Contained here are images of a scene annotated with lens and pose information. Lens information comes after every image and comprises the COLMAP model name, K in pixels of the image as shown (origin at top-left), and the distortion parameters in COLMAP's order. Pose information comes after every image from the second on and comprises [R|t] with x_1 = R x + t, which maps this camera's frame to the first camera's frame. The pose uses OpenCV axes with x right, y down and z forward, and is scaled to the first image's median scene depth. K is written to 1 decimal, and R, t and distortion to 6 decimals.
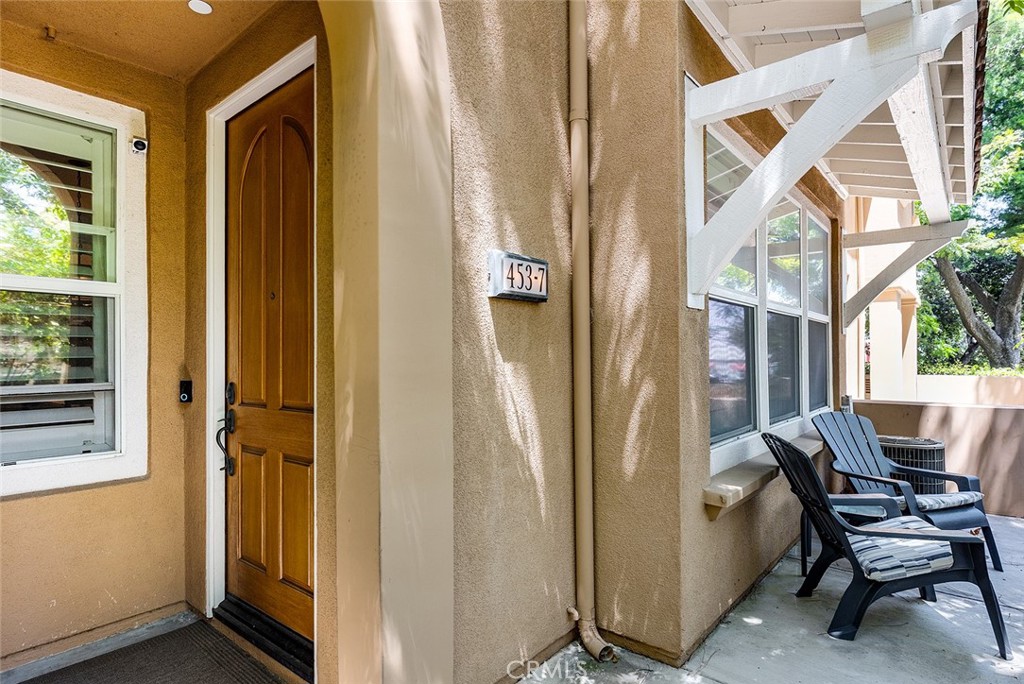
lens RADIAL K [[546.4, 0, 513.2], [0, 546.4, 349.2], [0, 0, 1]] dist [0.002832, 0.000297]
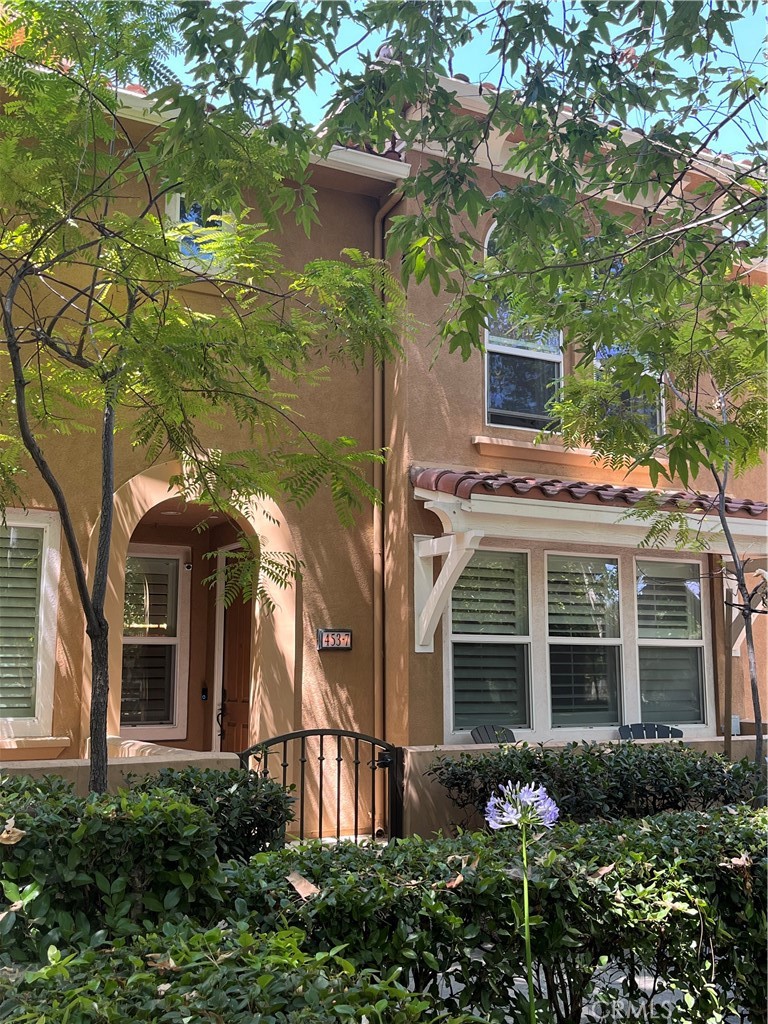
lens RADIAL K [[1036.8, 0, 384.8], [0, 1036.8, 511.2], [0, 0, 1]] dist [0.008450, 0.000000]
pose [[0.915390, -0.052129, -0.399179, 1.777501], [-0.007728, 0.989122, -0.146893, -0.032603], [0.402495, 0.137549, 0.905029, -2.576012]]
